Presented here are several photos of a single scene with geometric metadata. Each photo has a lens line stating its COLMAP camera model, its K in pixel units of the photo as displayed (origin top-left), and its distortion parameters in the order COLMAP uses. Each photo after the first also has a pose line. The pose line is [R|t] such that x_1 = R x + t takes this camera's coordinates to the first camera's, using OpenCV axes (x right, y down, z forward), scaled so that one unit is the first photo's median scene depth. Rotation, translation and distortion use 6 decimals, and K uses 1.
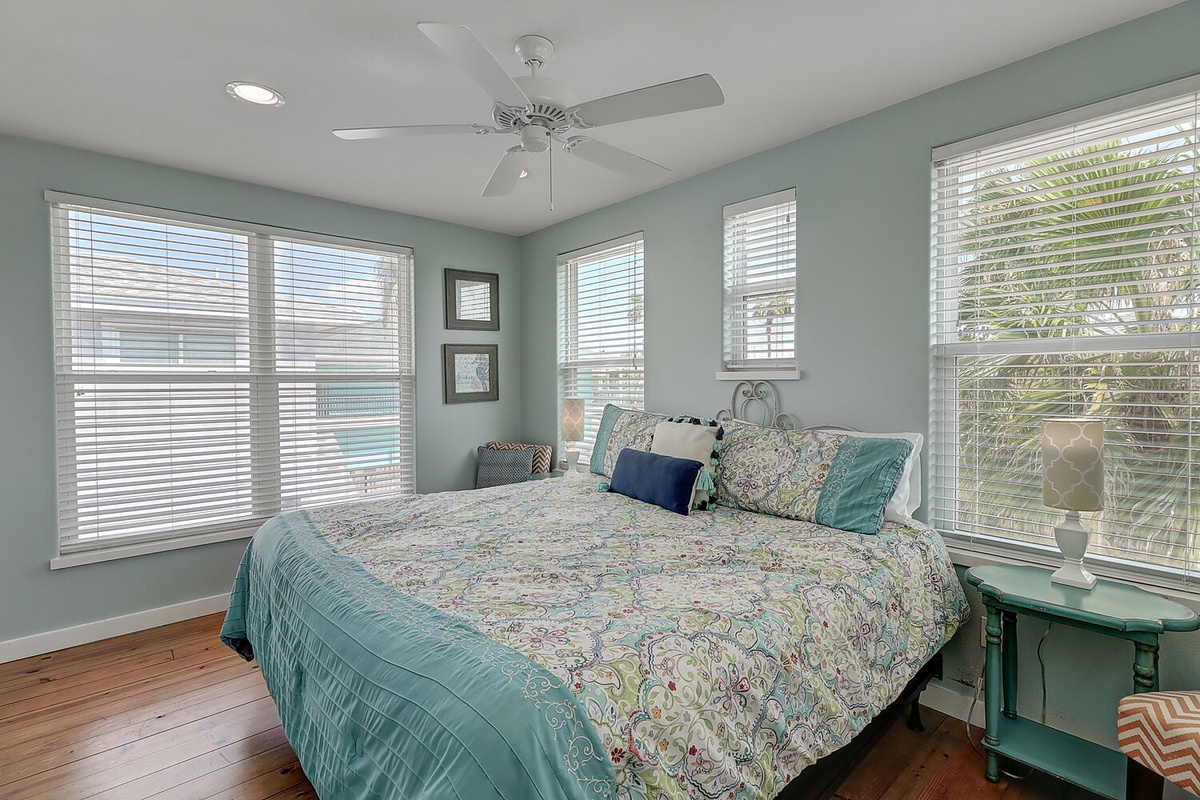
lens RADIAL K [[551.9, 0, 598.6], [0, 551.9, 392.0], [0, 0, 1]] dist [0.000654, -0.000121]
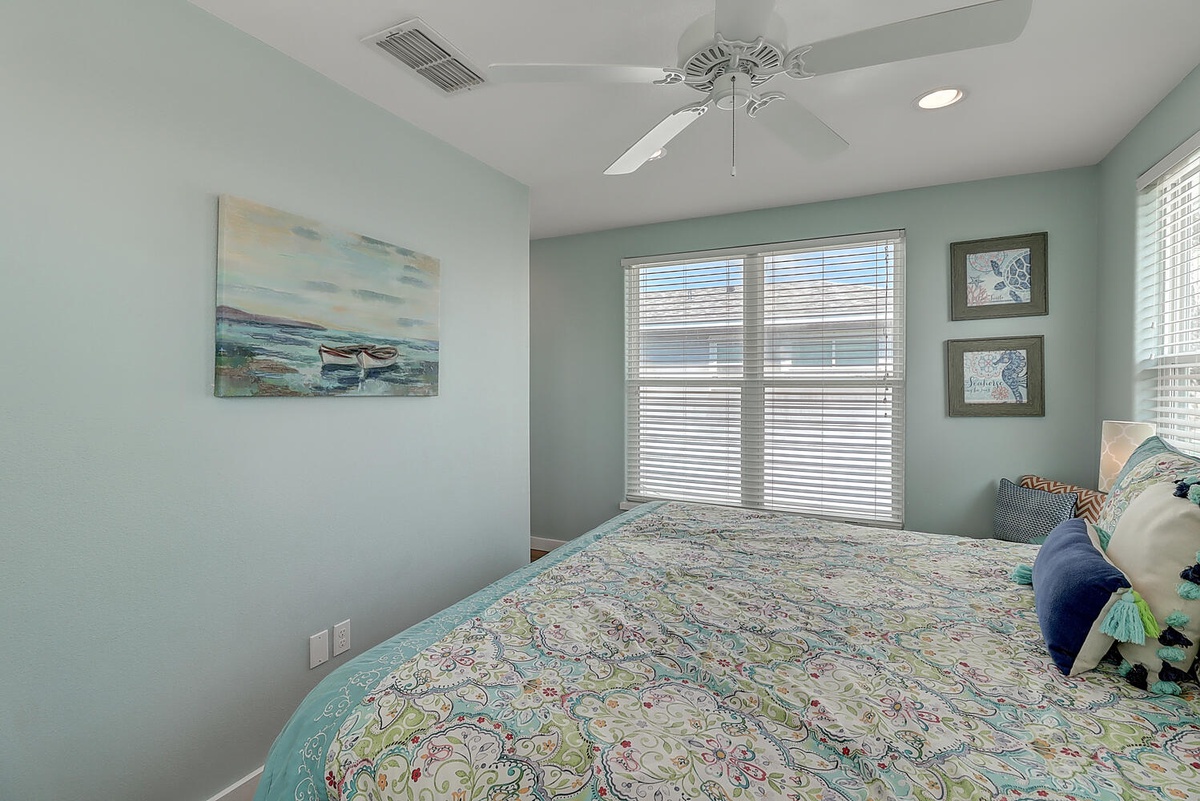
lens RADIAL K [[551.9, 0, 598.6], [0, 551.9, 392.5], [0, 0, 1]] dist [0.000654, -0.000121]
pose [[0.379087, 0.023588, -0.925060, 0.557087], [-0.021476, 0.999630, 0.016689, -0.032701], [0.925112, 0.013540, 0.379453, 0.525884]]
